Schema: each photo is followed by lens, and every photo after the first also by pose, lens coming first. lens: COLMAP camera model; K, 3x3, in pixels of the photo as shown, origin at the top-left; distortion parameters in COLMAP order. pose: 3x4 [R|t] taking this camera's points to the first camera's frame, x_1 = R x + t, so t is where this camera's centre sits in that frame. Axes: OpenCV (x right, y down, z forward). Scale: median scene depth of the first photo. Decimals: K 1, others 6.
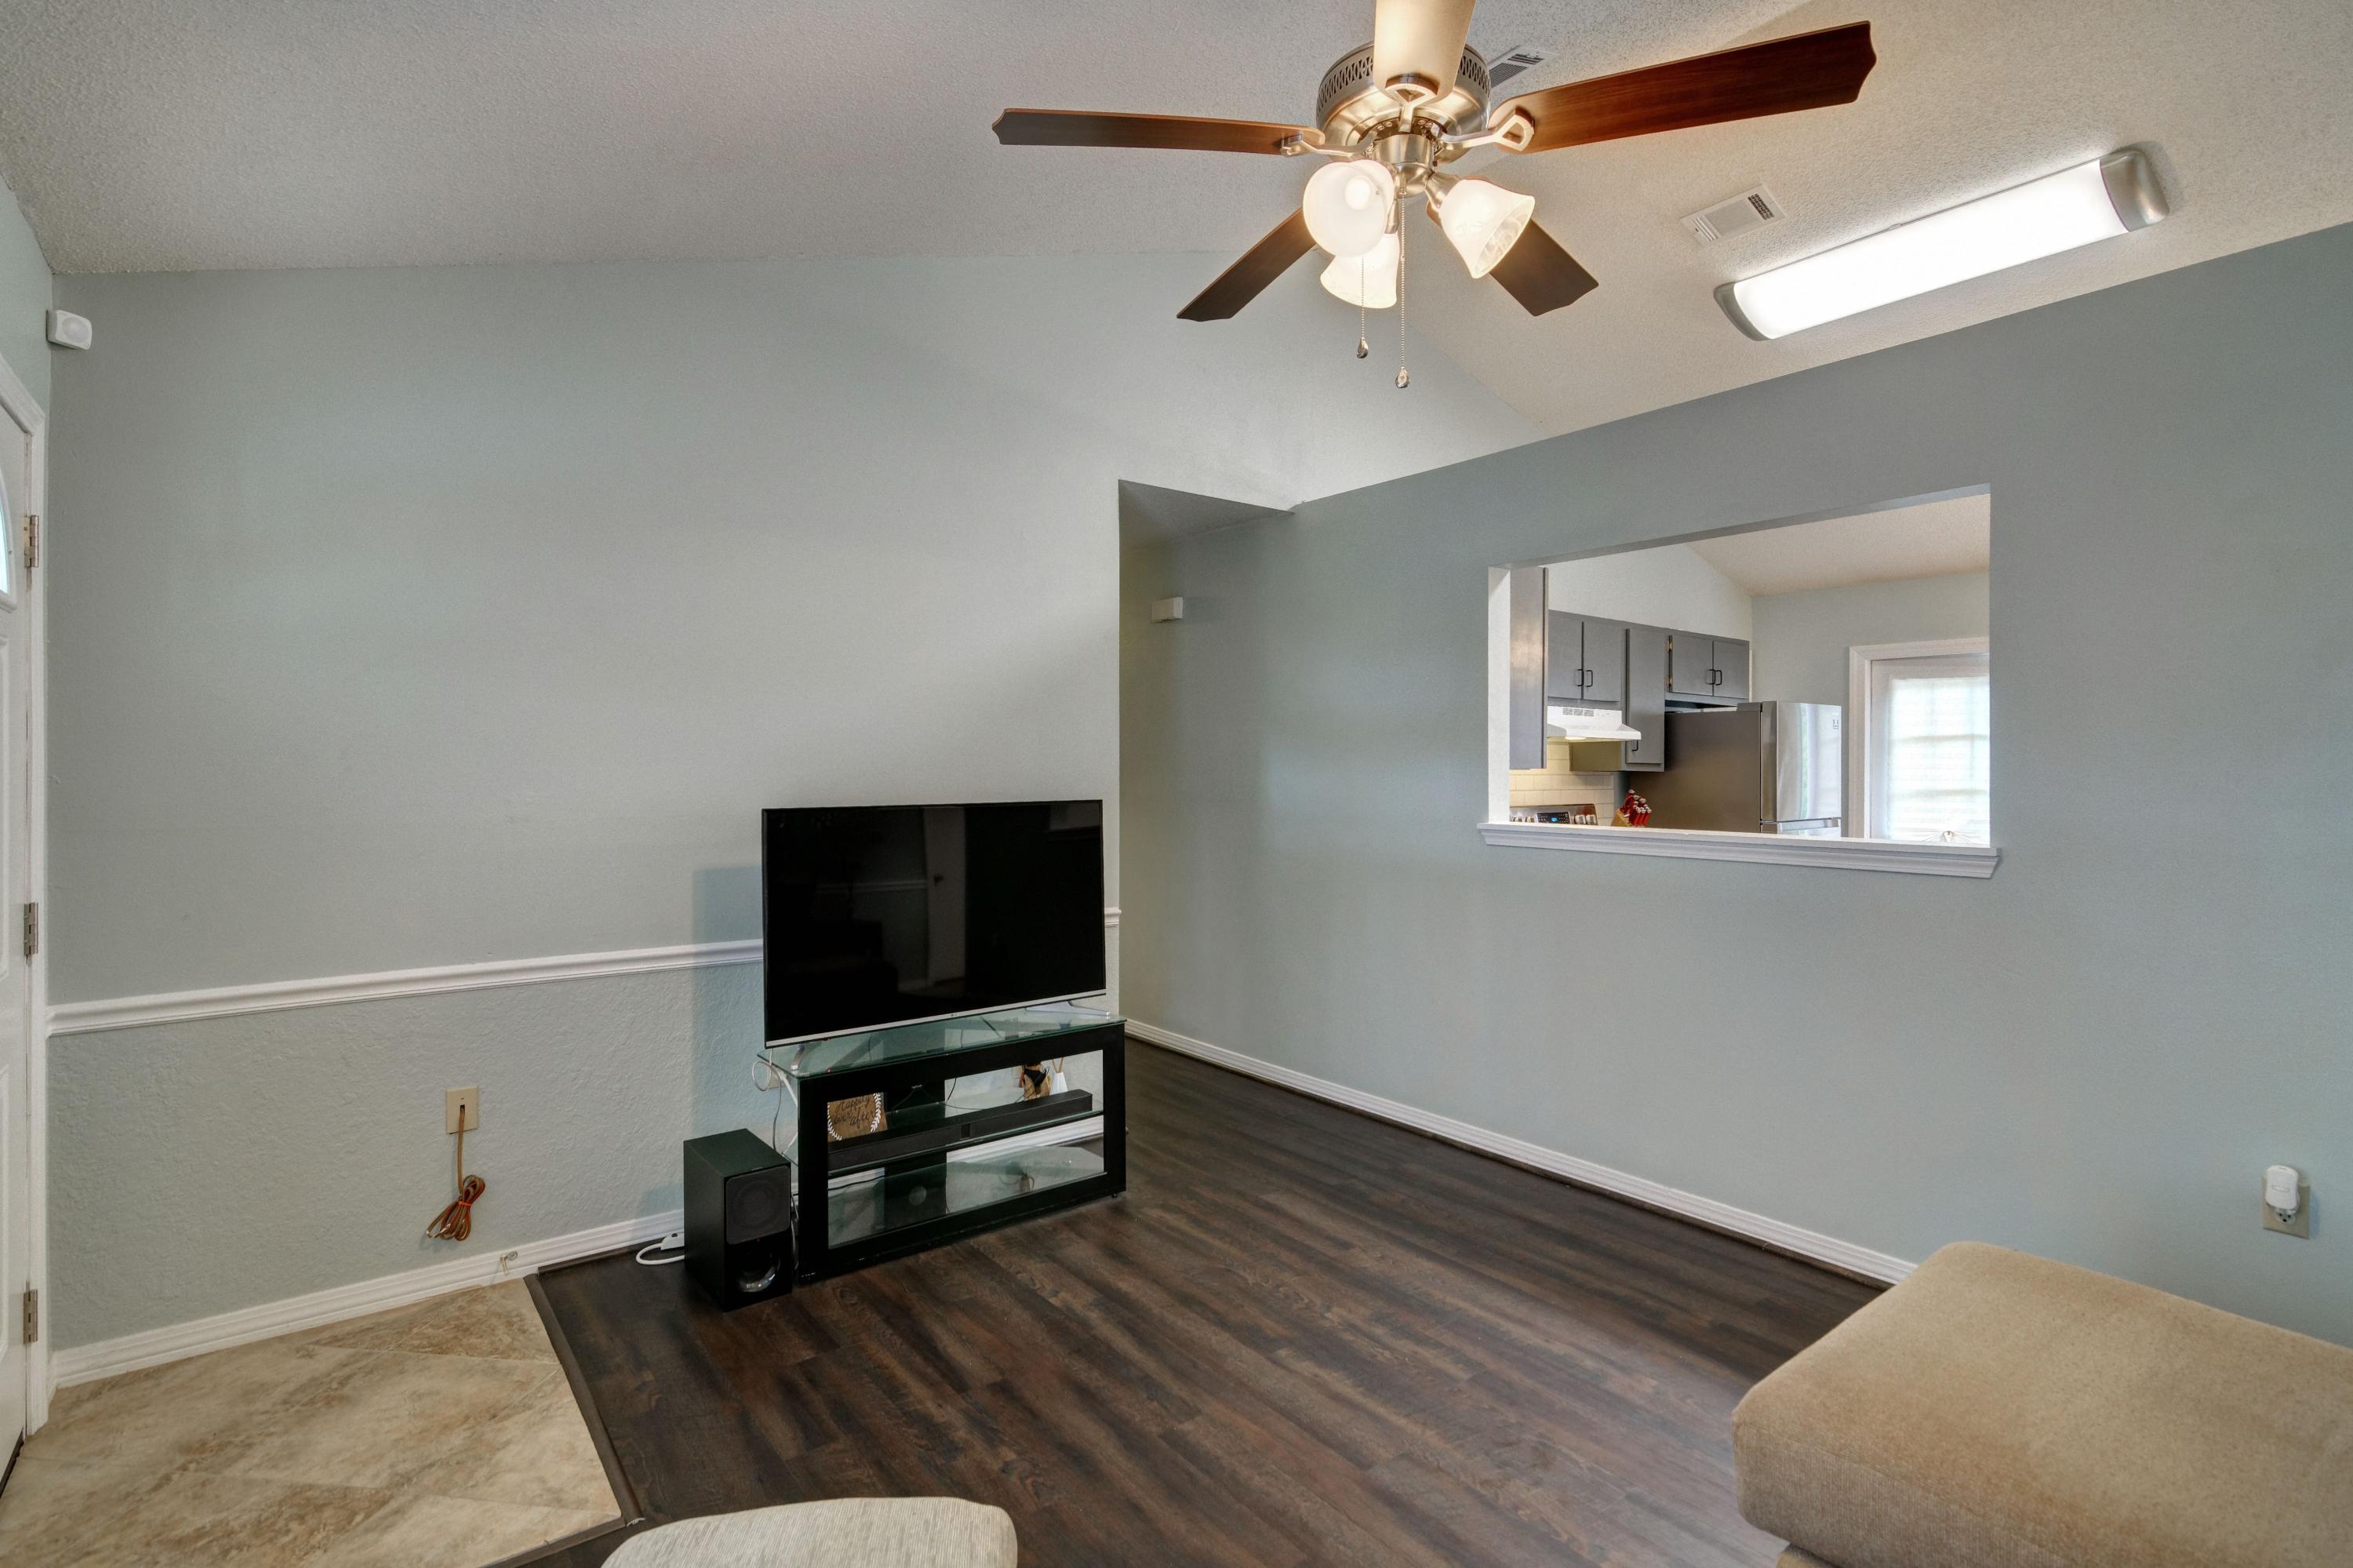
lens RADIAL K [[1140.9, 0, 1169.0], [0, 1140.9, 769.7], [0, 0, 1]] dist [0.018733, -0.000150]
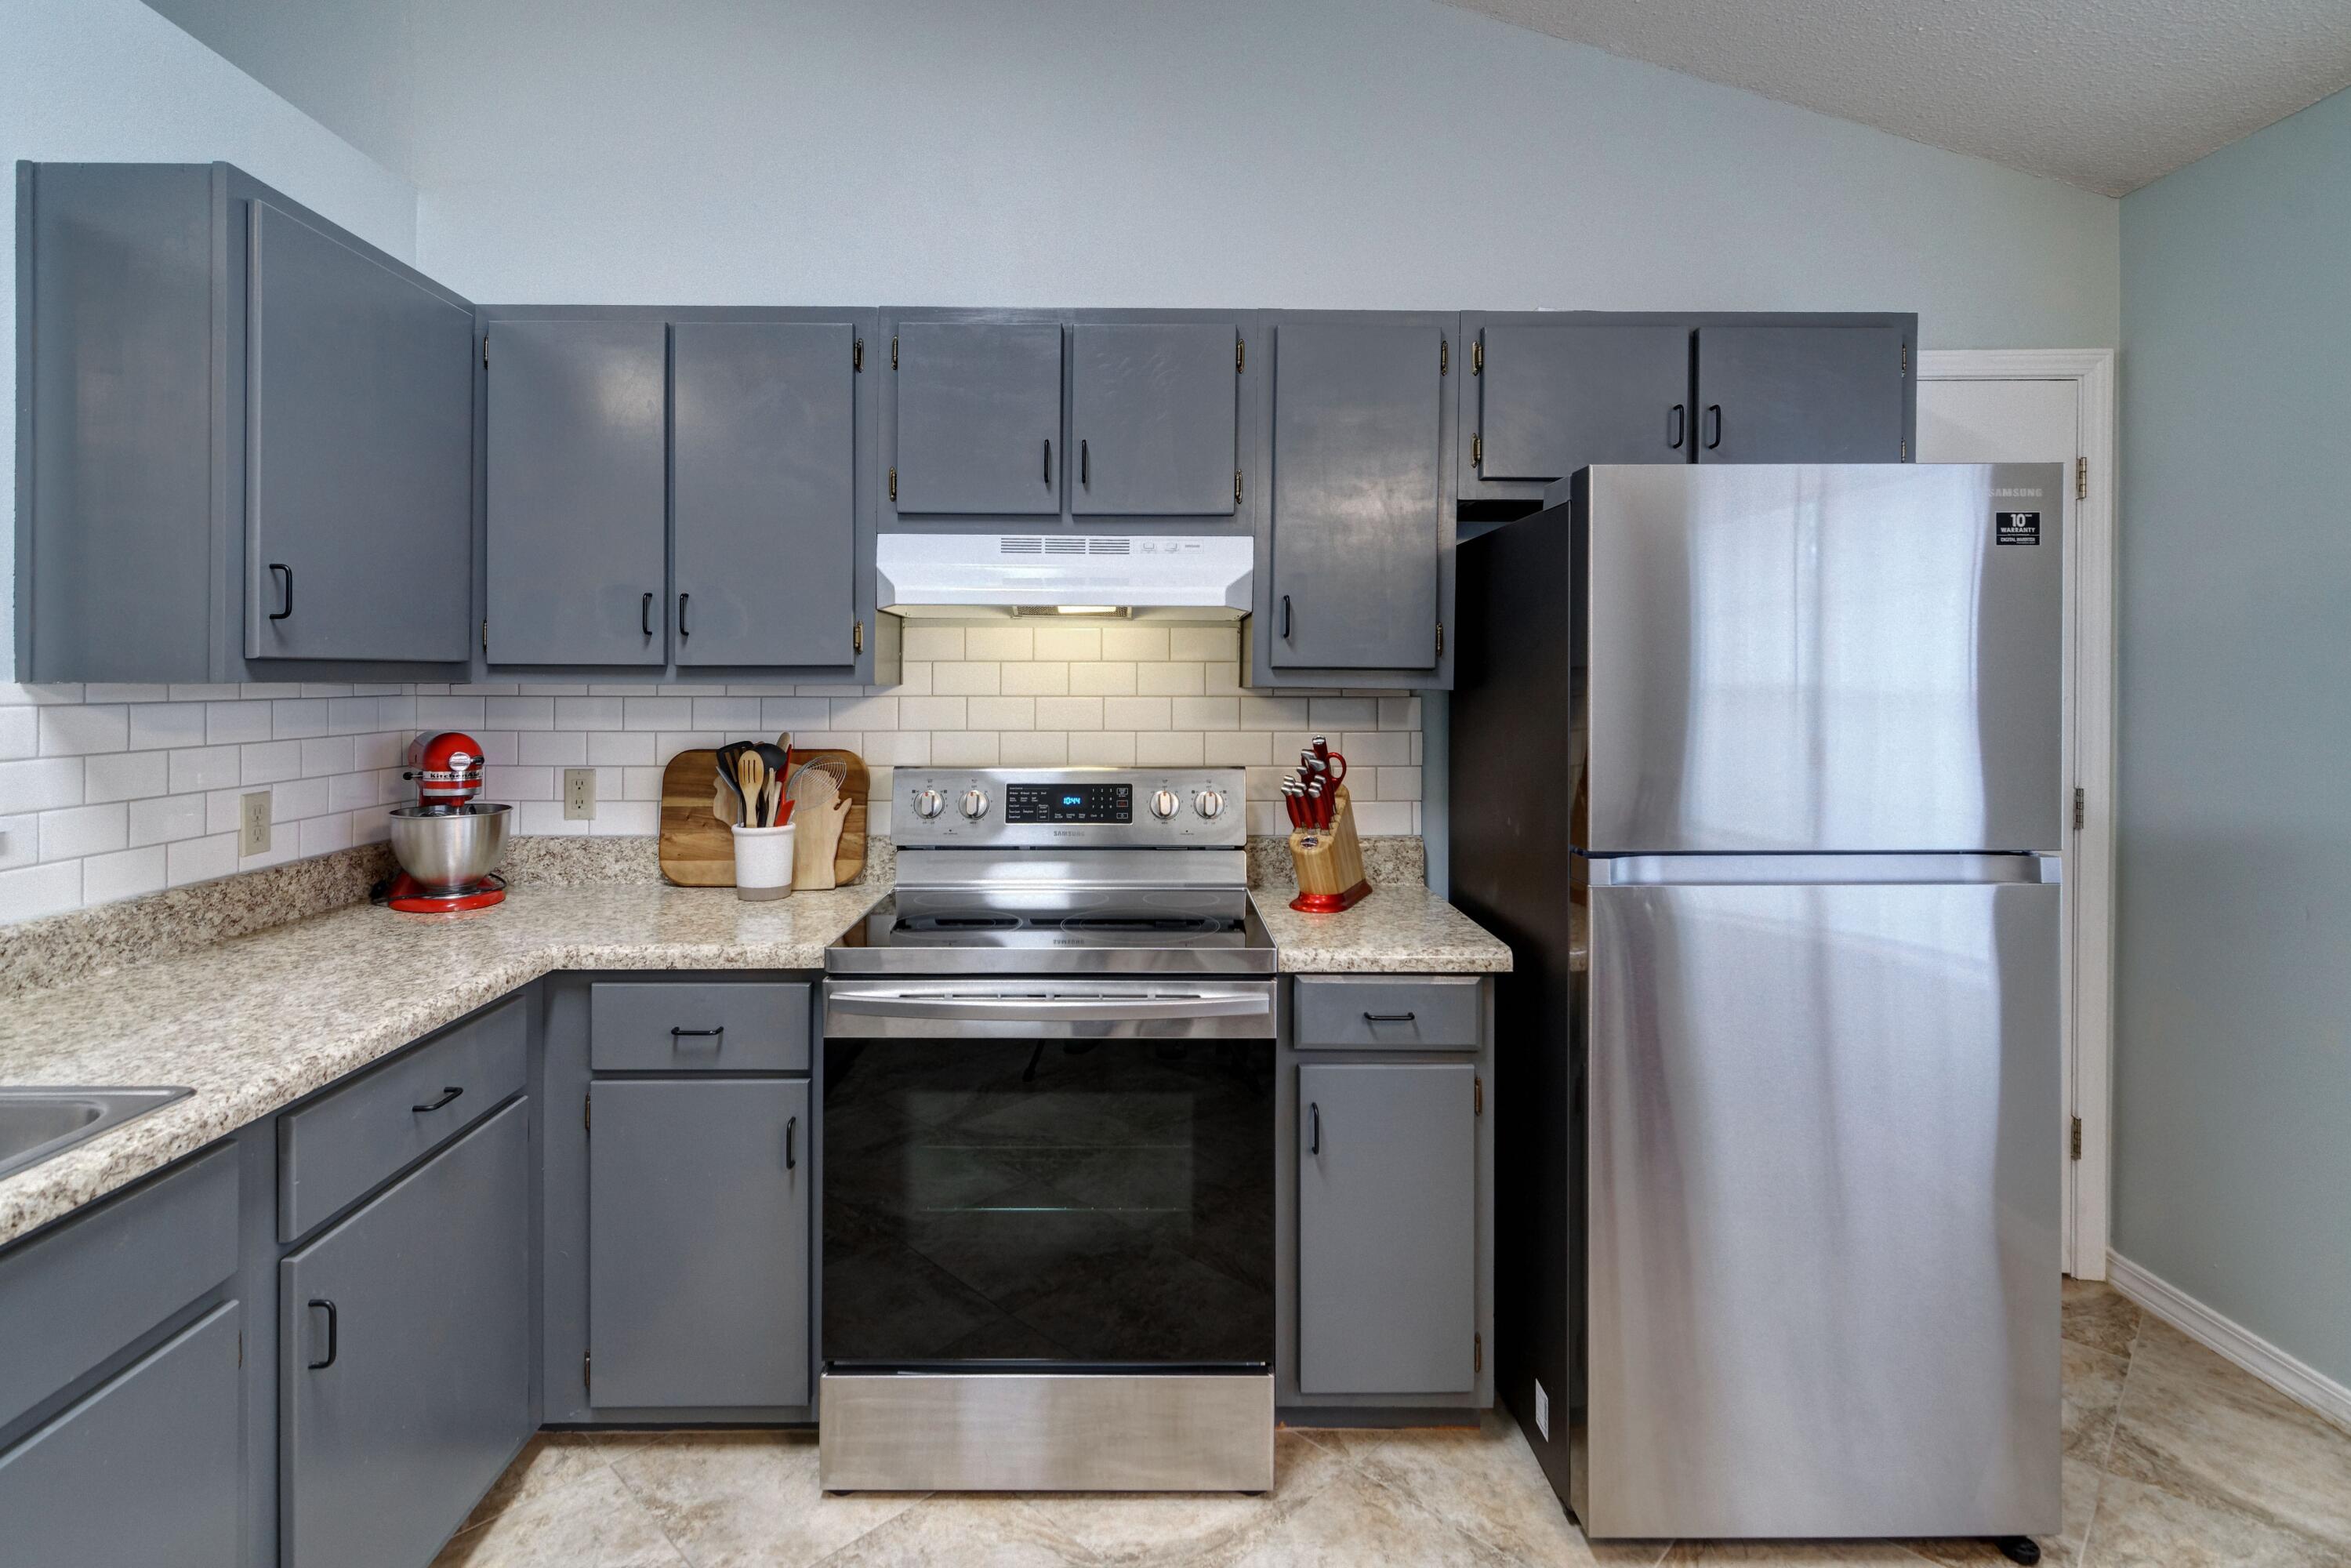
lens RADIAL K [[1154.9, 0, 1133.2], [0, 1154.9, 687.1], [0, 0, 1]] dist [0.002856, -0.000257]
pose [[0.793931, 0.001705, -0.608006, 0.626769], [-0.000562, 0.999998, 0.002070, -0.000070], [0.608008, -0.001302, 0.793930, 0.680425]]
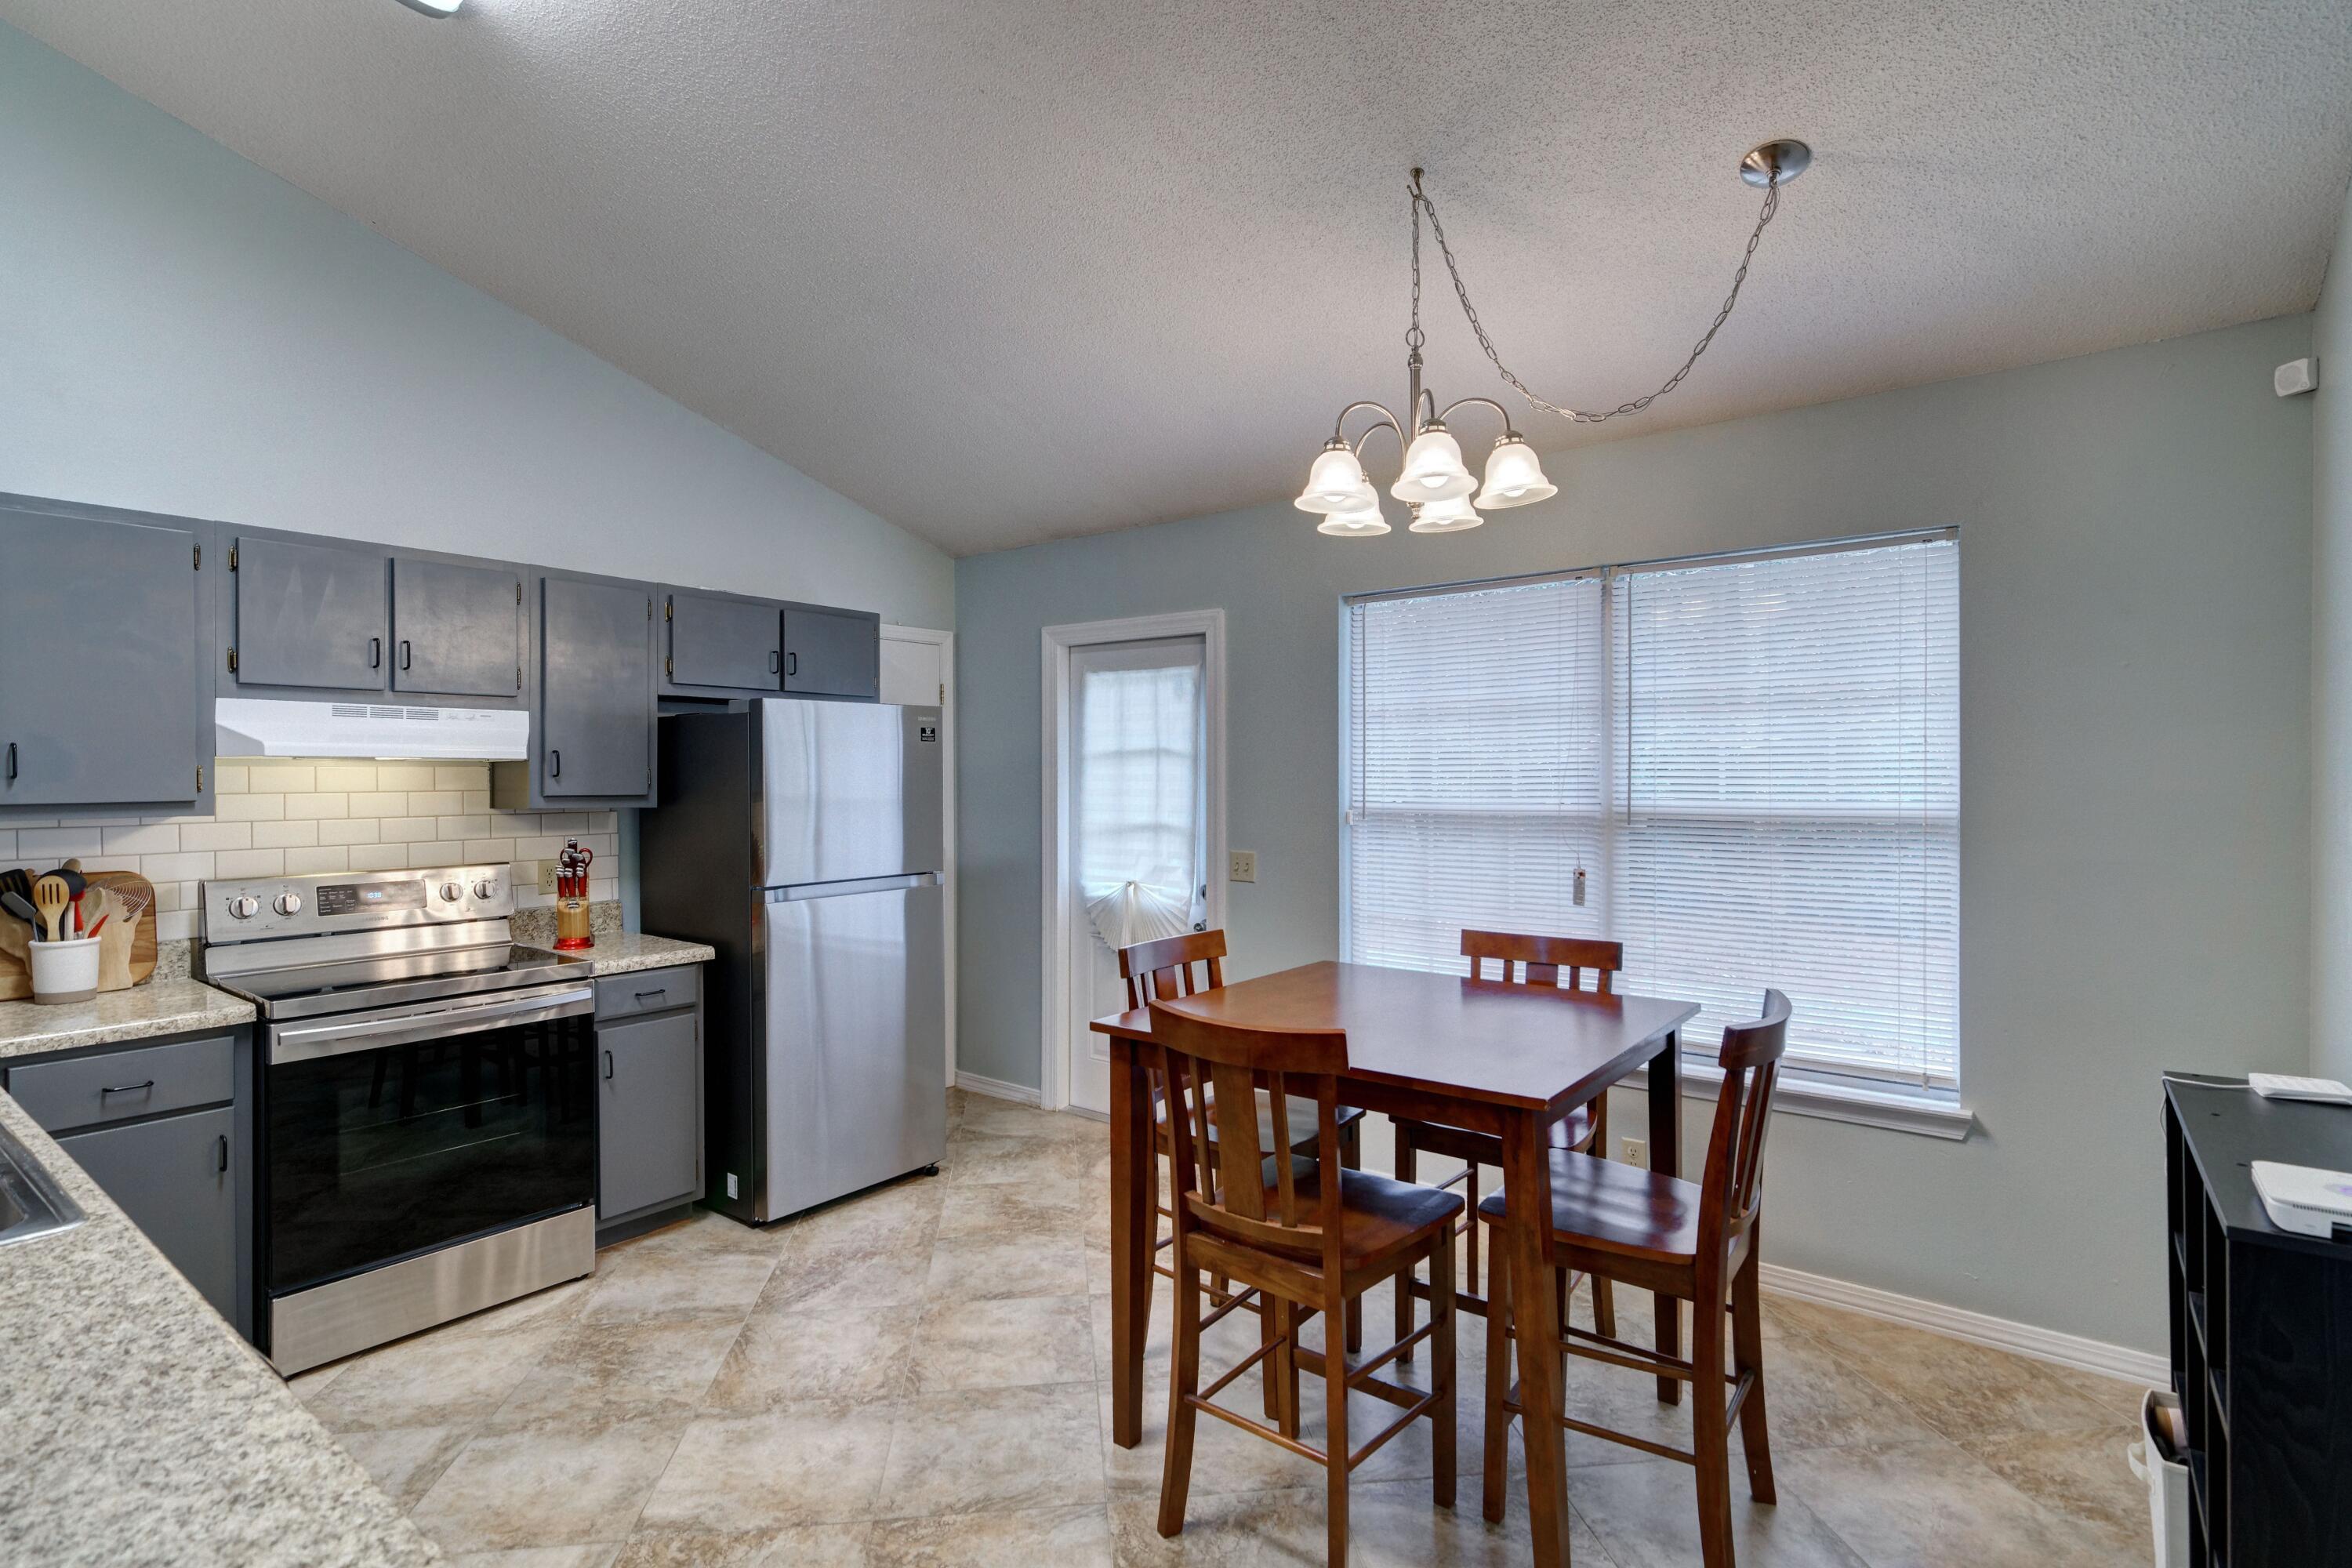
lens RADIAL K [[1137.1, 0, 1173.7], [0, 1137.1, 784.8], [0, 0, 1]] dist [0.001840, -0.000146]
pose [[0.967677, -0.009467, 0.252016, 0.595316], [0.007475, 0.999933, 0.008862, -0.015478], [-0.252083, -0.006692, 0.967682, 0.335715]]
